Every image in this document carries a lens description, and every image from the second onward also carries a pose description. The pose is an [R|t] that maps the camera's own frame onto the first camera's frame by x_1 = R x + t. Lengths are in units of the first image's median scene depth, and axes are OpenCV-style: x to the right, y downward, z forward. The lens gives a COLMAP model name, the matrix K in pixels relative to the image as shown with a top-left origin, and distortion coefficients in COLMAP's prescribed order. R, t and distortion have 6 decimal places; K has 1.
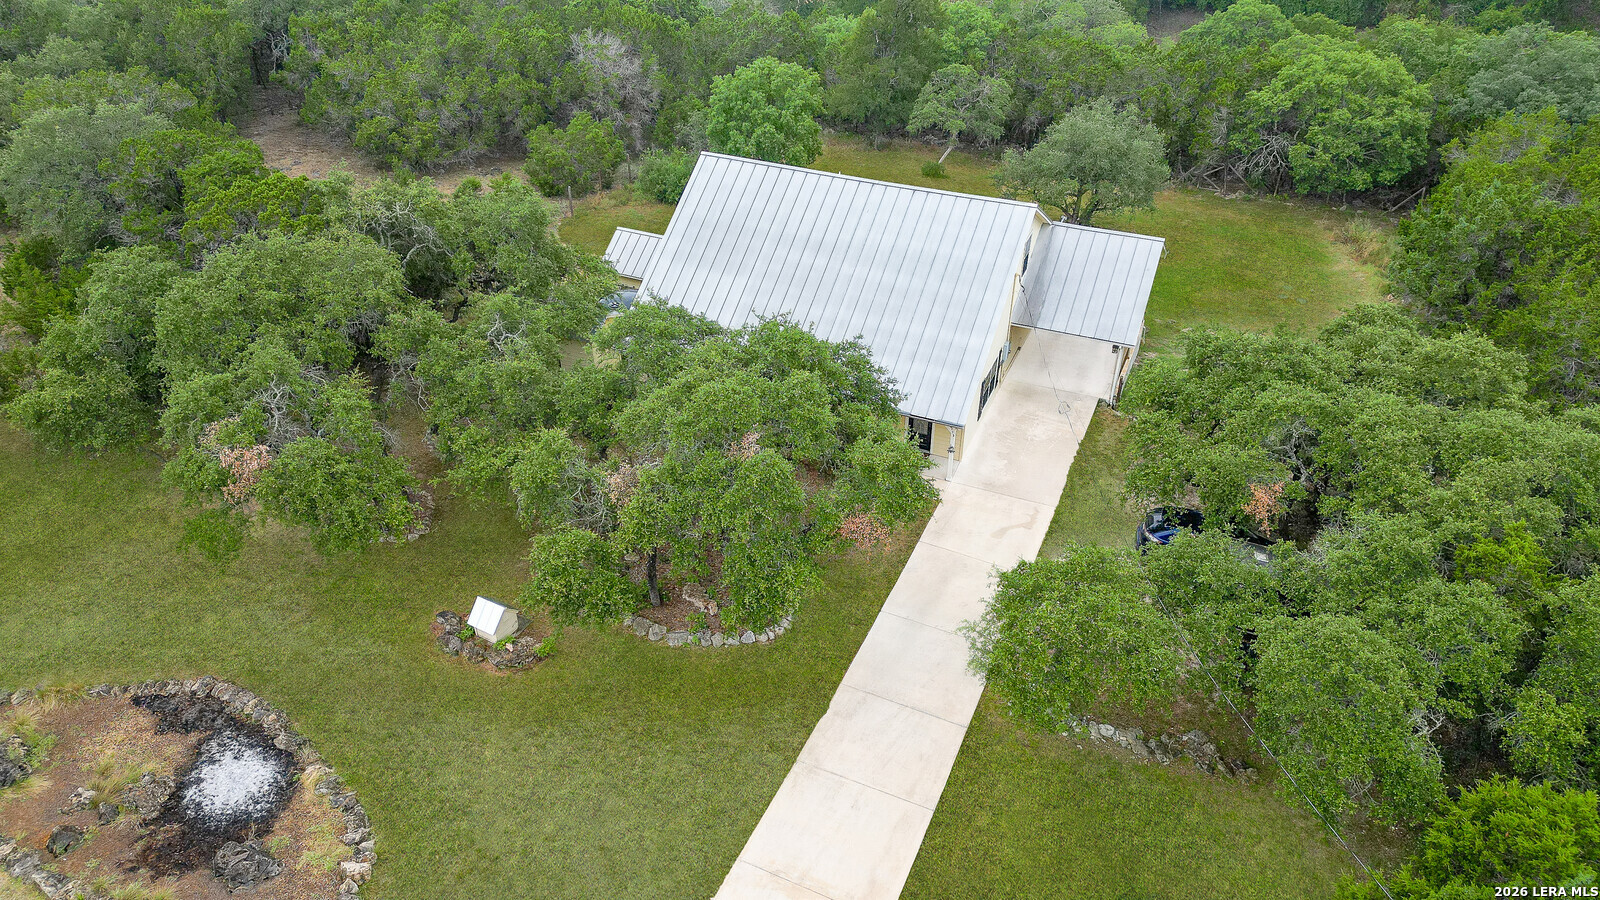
lens RADIAL K [[1116.8, 0, 800.8], [0, 1116.8, 447.4], [0, 0, 1]] dist [0.040395, -0.024850]
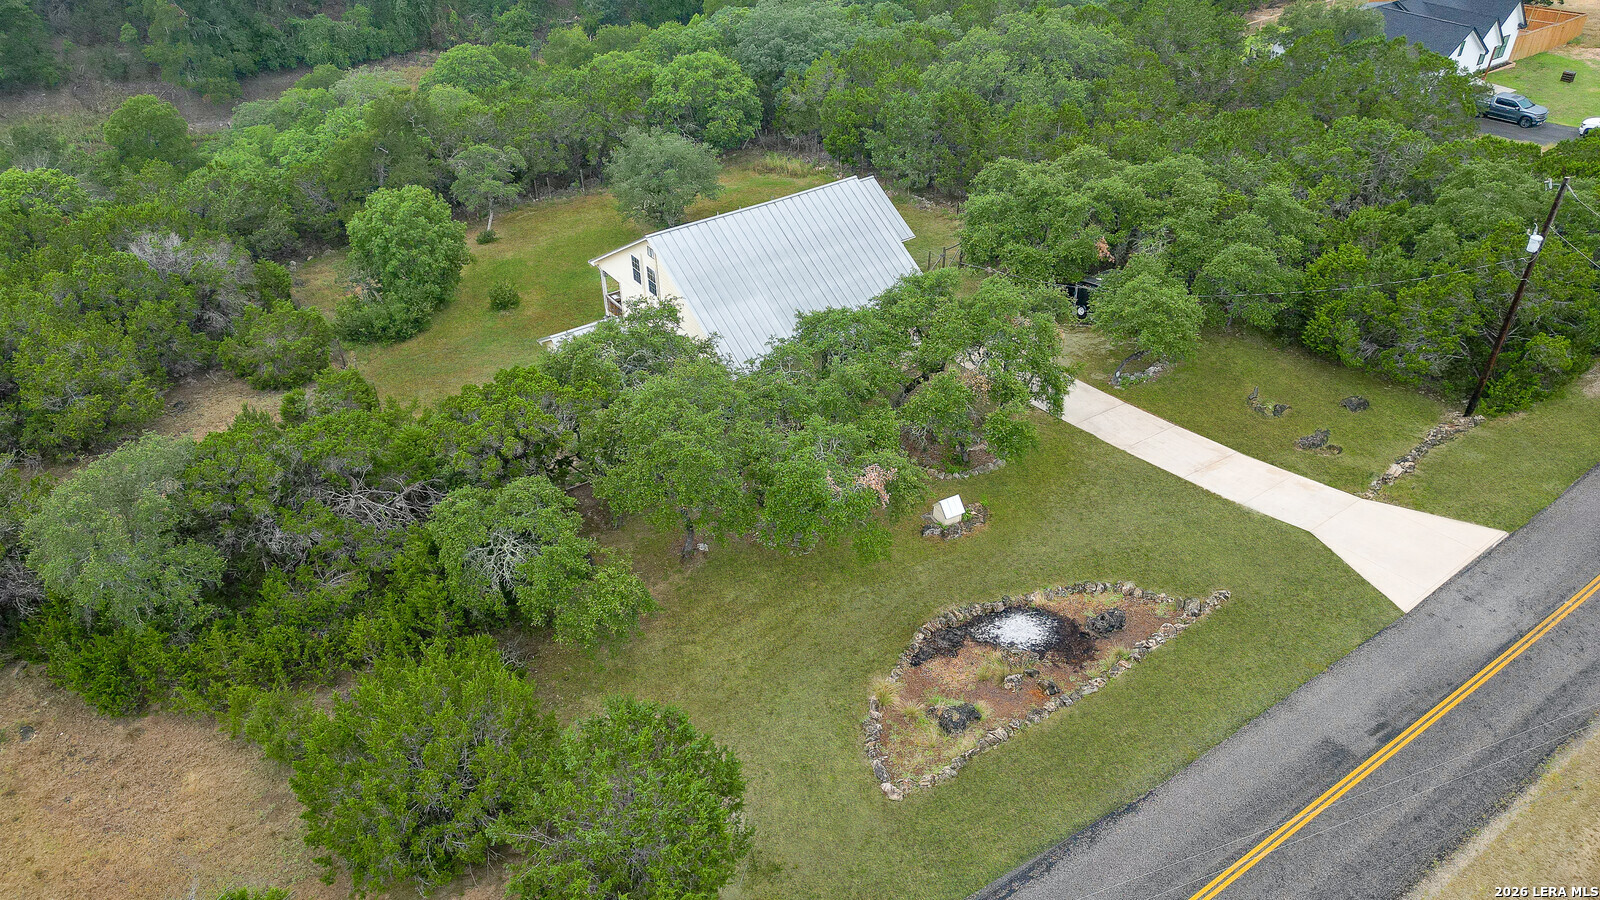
lens RADIAL K [[1116.8, 0, 807.4], [0, 1116.8, 455.6], [0, 0, 1]] dist [0.040395, -0.024850]
pose [[0.526067, -0.496042, 0.690793, -0.794441], [0.501652, 0.836907, 0.218935, -0.192445], [-0.686730, 0.231363, 0.689110, 0.044408]]
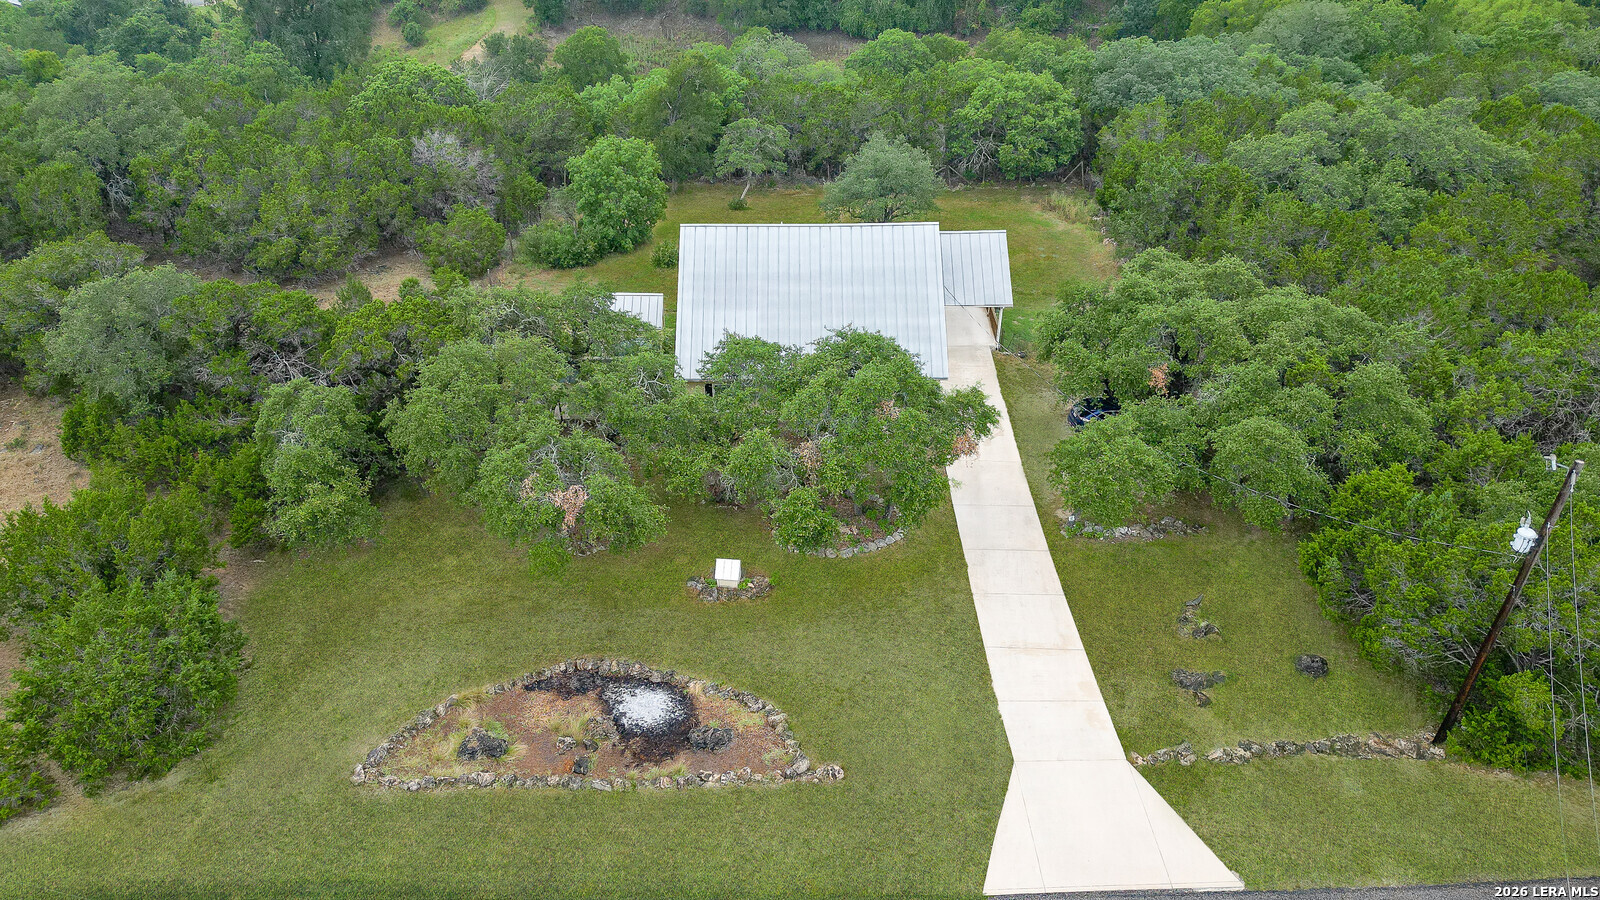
lens RADIAL K [[1116.8, 0, 798.0], [0, 1116.8, 448.6], [0, 0, 1]] dist [0.040395, -0.024850]
pose [[0.920383, -0.229034, 0.316921, -0.349666], [0.231634, 0.972340, 0.029998, -0.012448], [-0.315025, 0.045800, 0.947978, -0.218756]]
